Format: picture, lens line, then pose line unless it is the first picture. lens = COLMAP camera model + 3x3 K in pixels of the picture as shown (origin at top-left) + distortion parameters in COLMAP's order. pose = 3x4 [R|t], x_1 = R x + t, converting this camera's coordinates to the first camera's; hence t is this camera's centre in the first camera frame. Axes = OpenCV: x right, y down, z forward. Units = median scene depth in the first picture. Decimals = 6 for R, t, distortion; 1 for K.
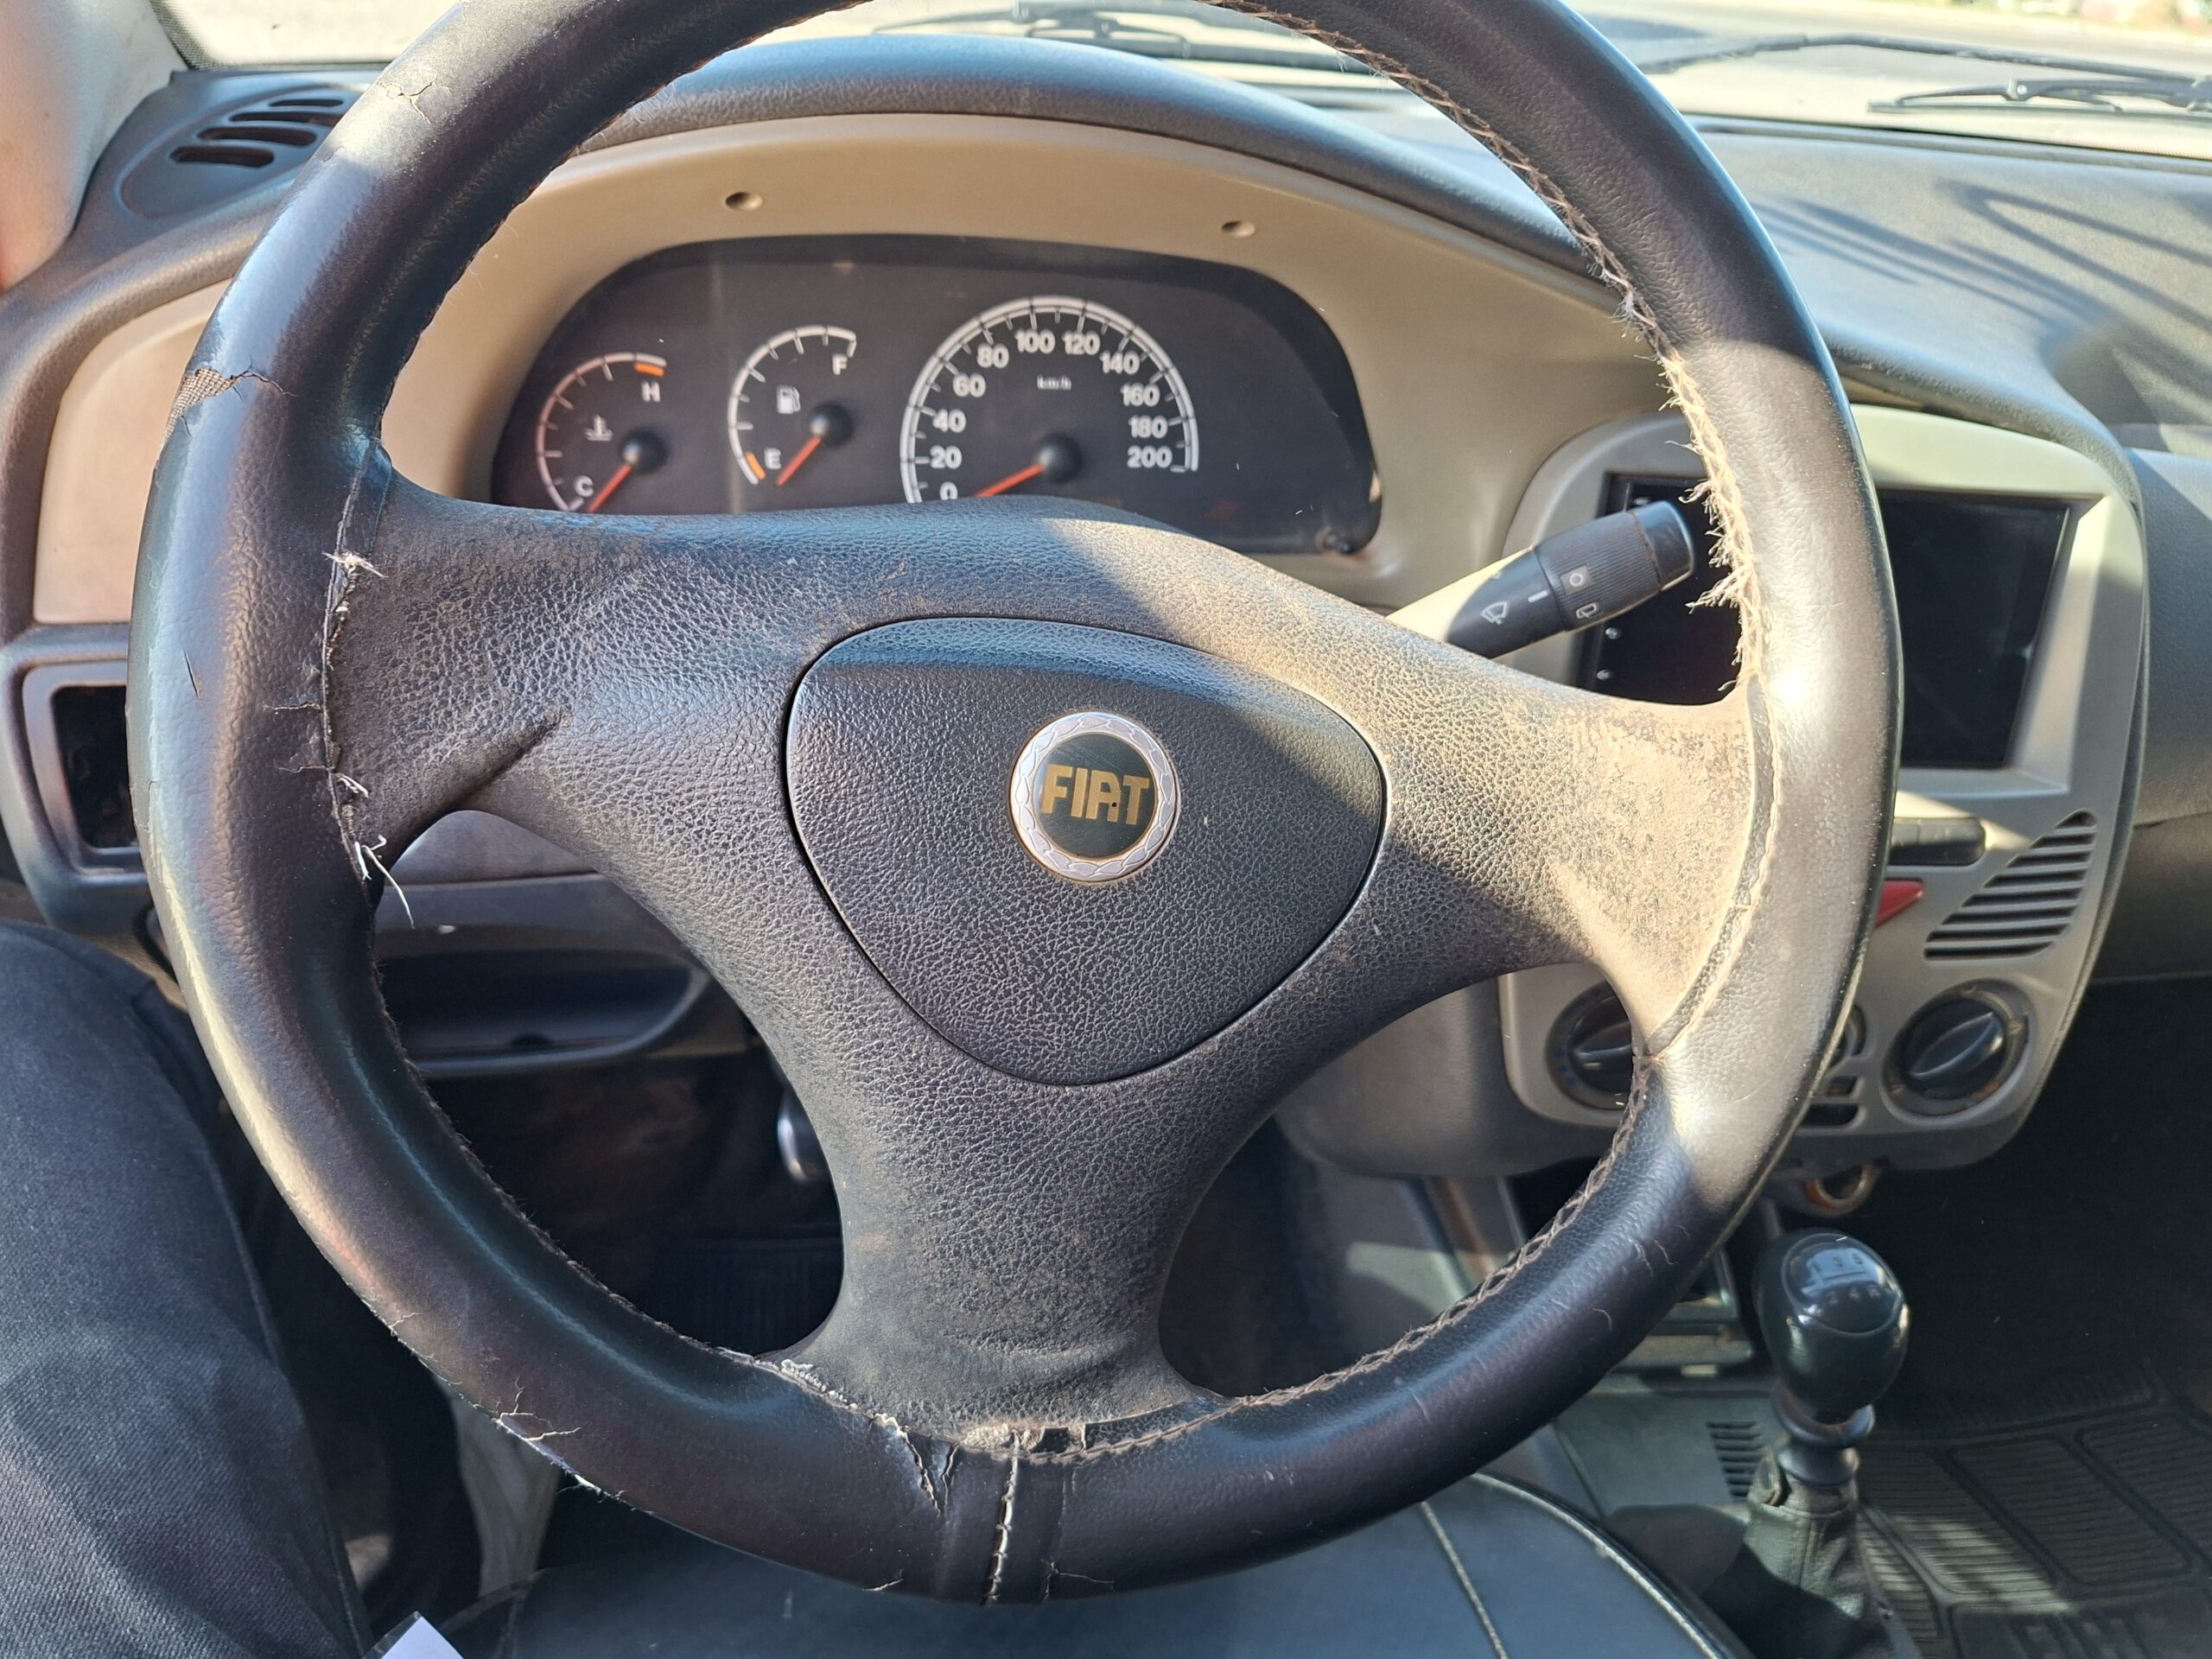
lens RADIAL K [[1563.1, 0, 1082.9], [0, 1563.1, 851.4], [0, 0, 1]] dist [0.036324, -0.031590]
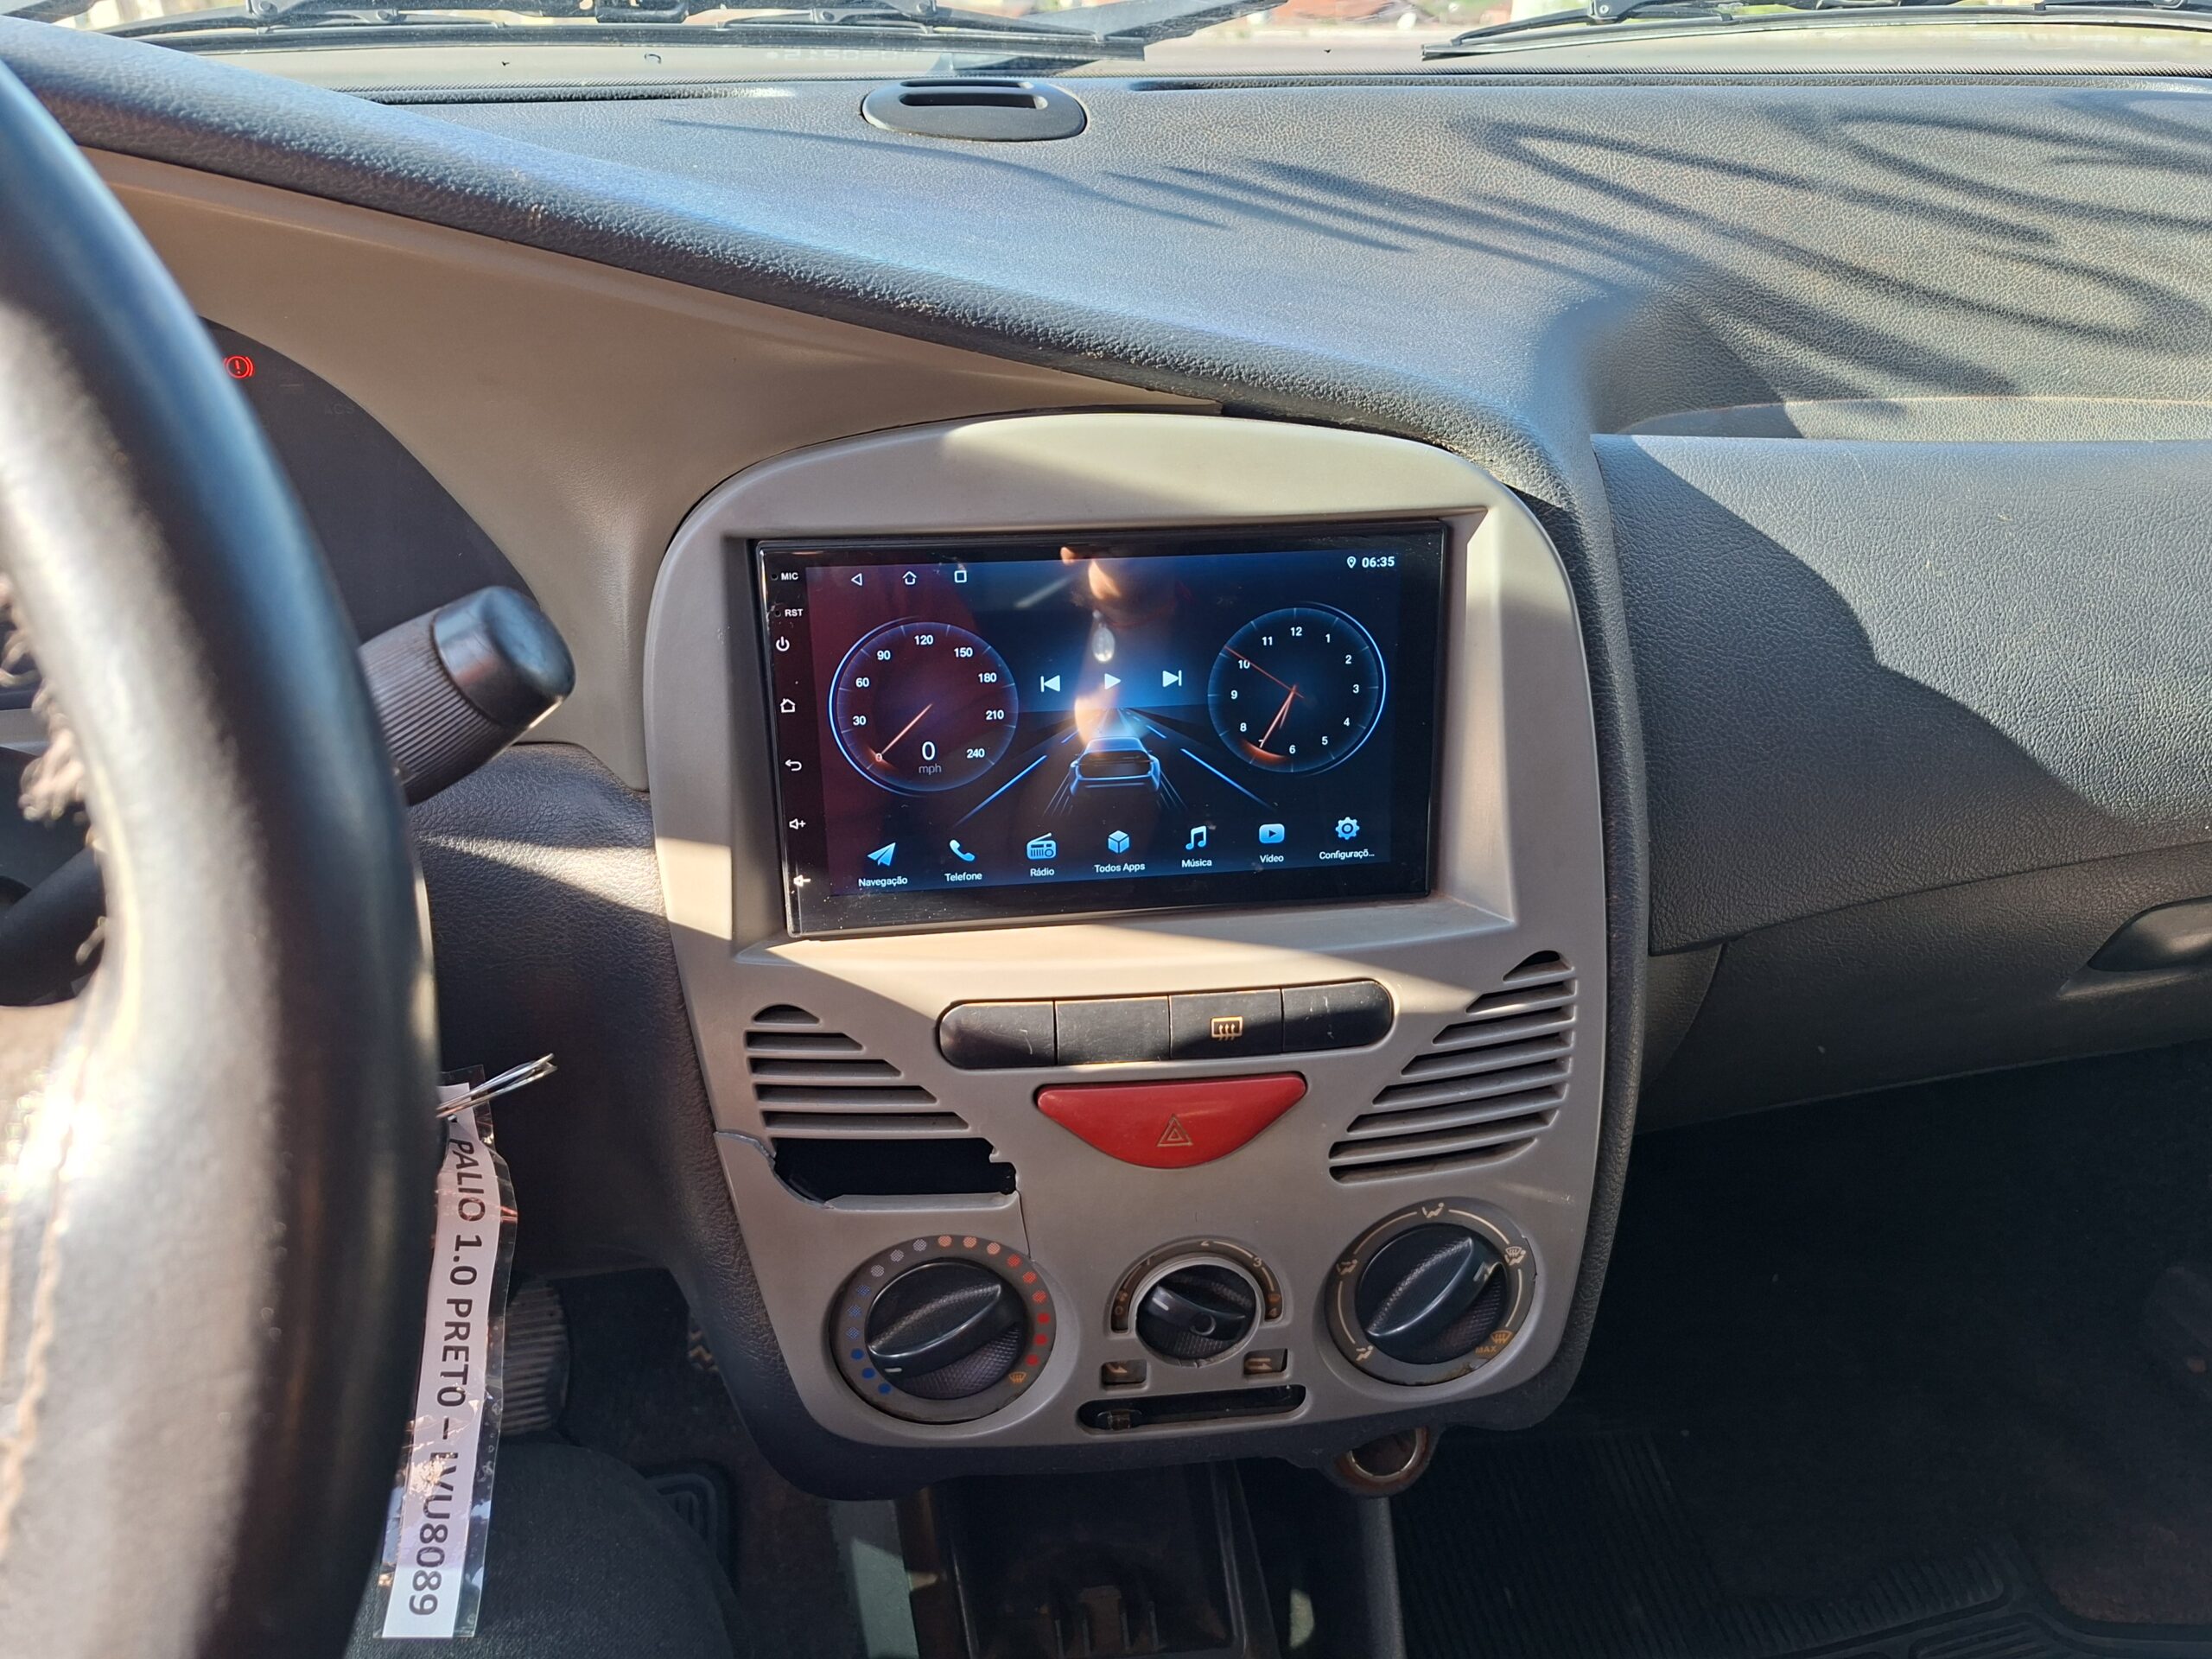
lens RADIAL K [[1563.1, 0, 1083.2], [0, 1563.1, 864.4], [0, 0, 1]] dist [0.036324, -0.031590]
pose [[0.996048, -0.087208, -0.016850, 0.463527], [0.086411, 0.995319, -0.043290, -0.051851], [0.020546, 0.041663, 0.998920, 0.311893]]
